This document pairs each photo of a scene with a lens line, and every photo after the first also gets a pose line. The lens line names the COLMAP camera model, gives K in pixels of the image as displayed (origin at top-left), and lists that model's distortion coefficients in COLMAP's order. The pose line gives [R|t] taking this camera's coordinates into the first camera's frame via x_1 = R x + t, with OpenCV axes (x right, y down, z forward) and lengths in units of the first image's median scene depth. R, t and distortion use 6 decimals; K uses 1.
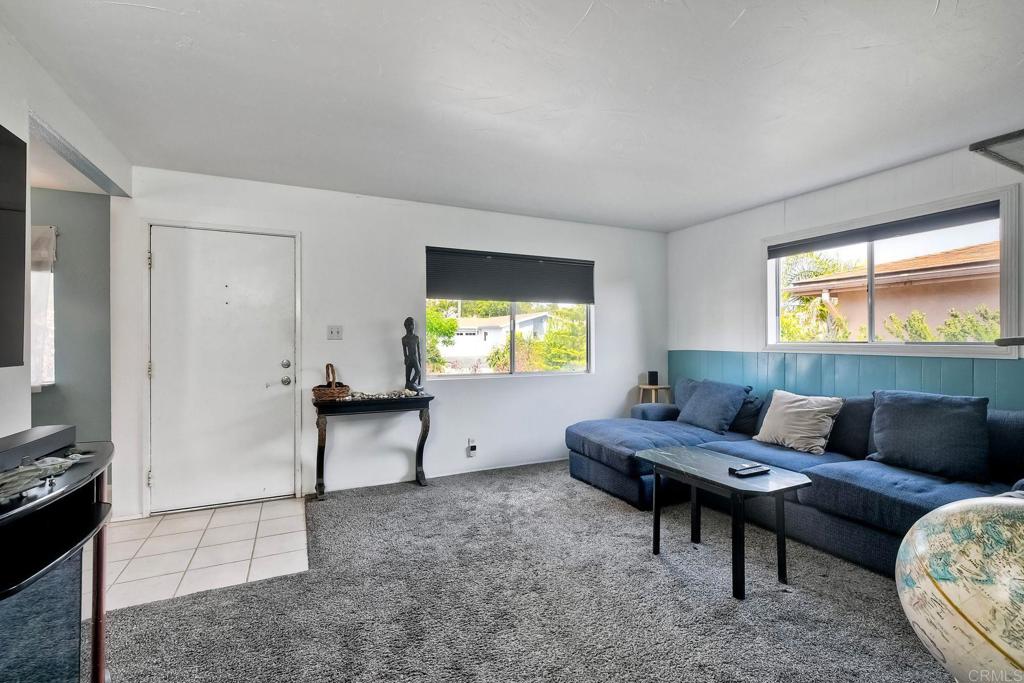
lens RADIAL K [[465.4, 0, 521.1], [0, 465.4, 348.9], [0, 0, 1]] dist [0.006114, -0.002309]
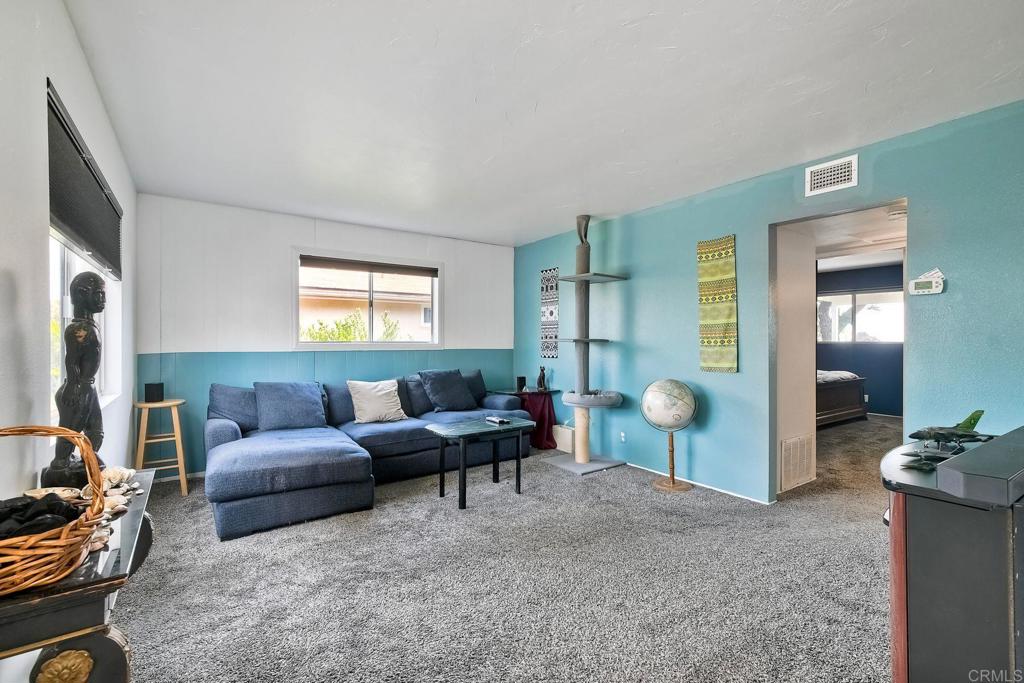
lens RADIAL K [[465.4, 0, 507.2], [0, 465.4, 340.6], [0, 0, 1]] dist [0.006114, -0.002309]
pose [[-0.170682, -0.000991, 0.985326, -0.793192], [0.009581, 0.999951, 0.002665, -0.016966], [-0.985280, 0.009895, -0.170664, 0.888926]]
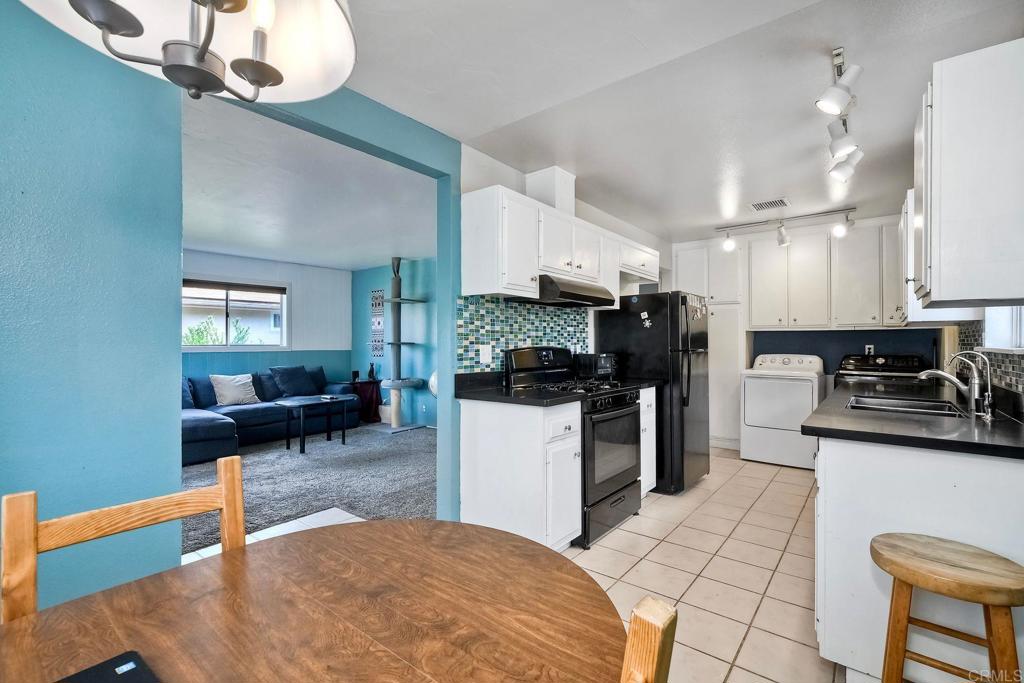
lens RADIAL K [[465.4, 0, 513.7], [0, 465.4, 340.5], [0, 0, 1]] dist [0.006114, -0.002309]
pose [[-0.454268, 0.003889, 0.890857, -1.517421], [0.011120, 0.999937, 0.001305, -0.021462], [-0.890796, 0.010499, -0.454283, 0.890419]]
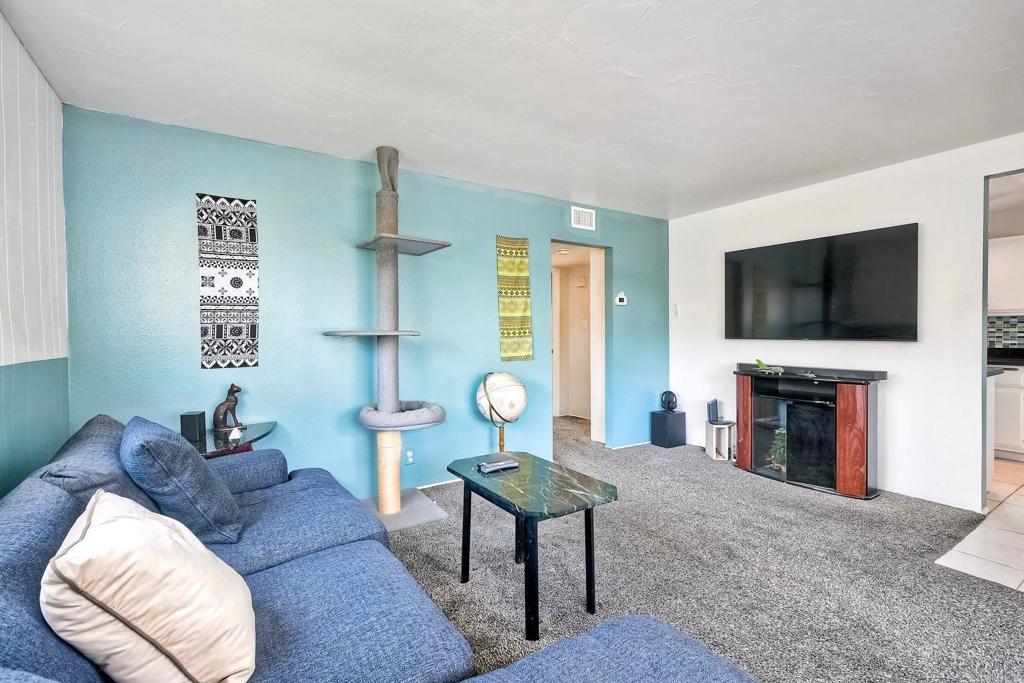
lens RADIAL K [[465.4, 0, 511.2], [0, 465.4, 337.6], [0, 0, 1]] dist [0.006114, -0.002309]
pose [[-0.986508, 0.005019, -0.163637, 0.526531], [-0.000222, 0.999488, 0.031994, -0.034573], [0.163714, 0.031599, -0.986002, 1.436147]]
